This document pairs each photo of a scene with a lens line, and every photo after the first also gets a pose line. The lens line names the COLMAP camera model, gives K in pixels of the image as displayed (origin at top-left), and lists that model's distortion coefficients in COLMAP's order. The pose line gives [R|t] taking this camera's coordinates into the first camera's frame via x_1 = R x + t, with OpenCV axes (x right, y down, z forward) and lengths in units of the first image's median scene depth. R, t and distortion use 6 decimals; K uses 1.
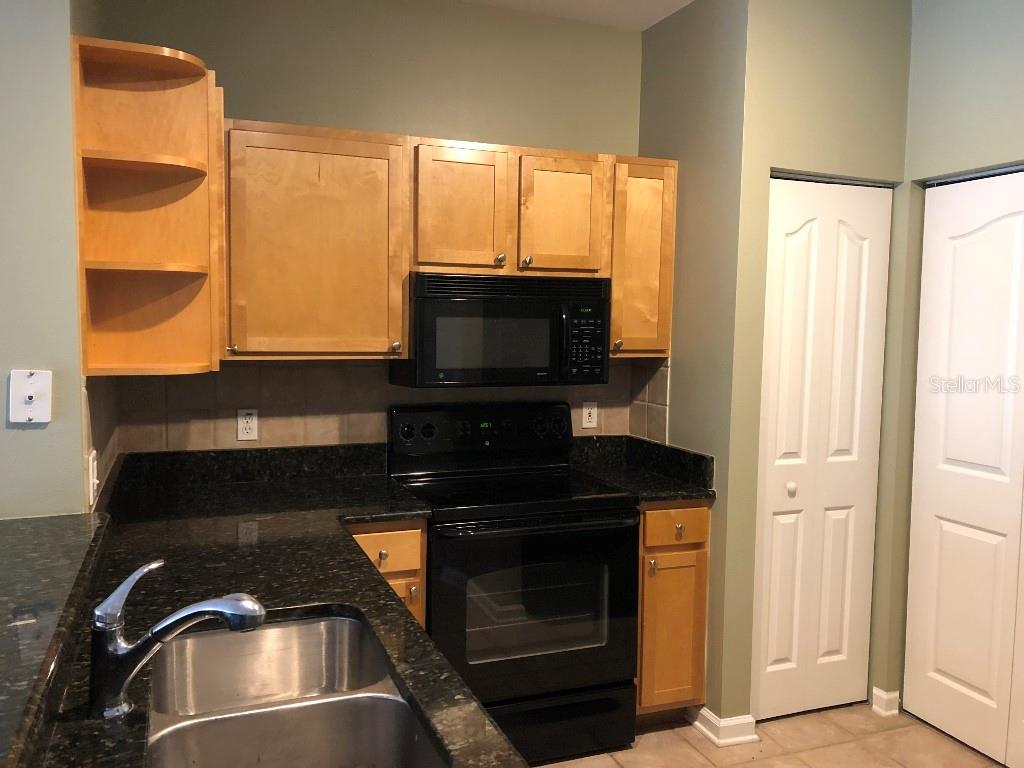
lens RADIAL K [[823.8, 0, 508.4], [0, 823.8, 382.5], [0, 0, 1]] dist [0.037507, -0.053961]
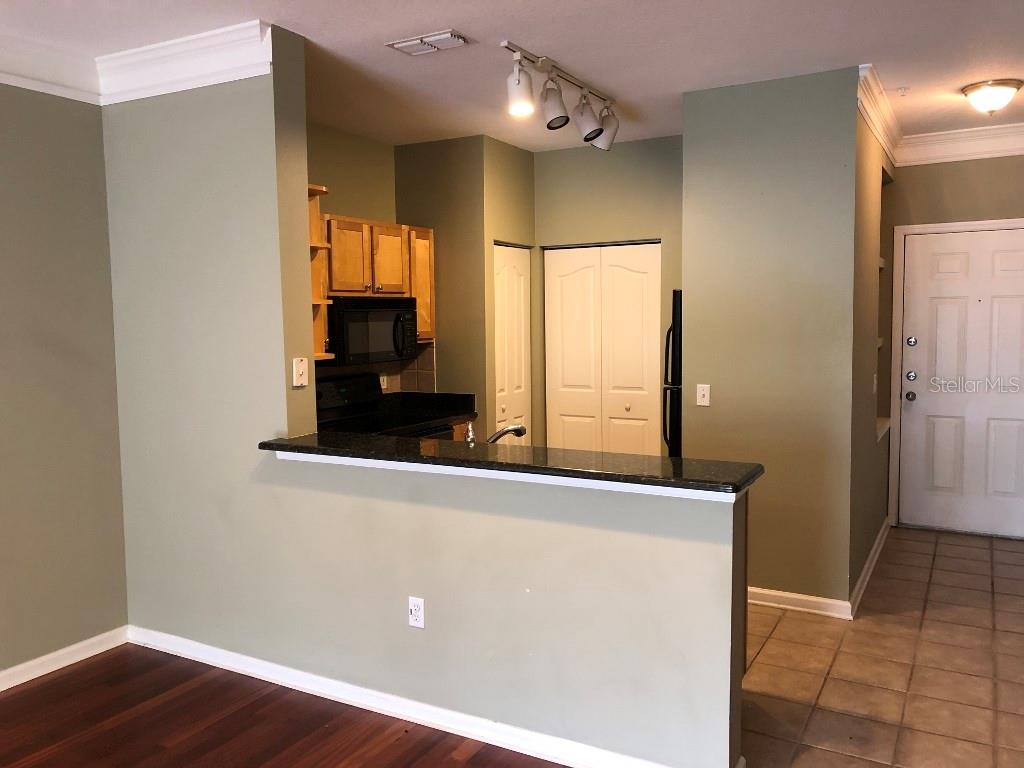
lens RADIAL K [[823.8, 0, 512.5], [0, 823.8, 384.4], [0, 0, 1]] dist [0.037507, -0.053961]
pose [[0.761953, -0.080336, 0.642631, -0.835404], [0.073767, 0.996584, 0.037119, 0.006128], [-0.643418, 0.019122, 0.765276, -0.444913]]
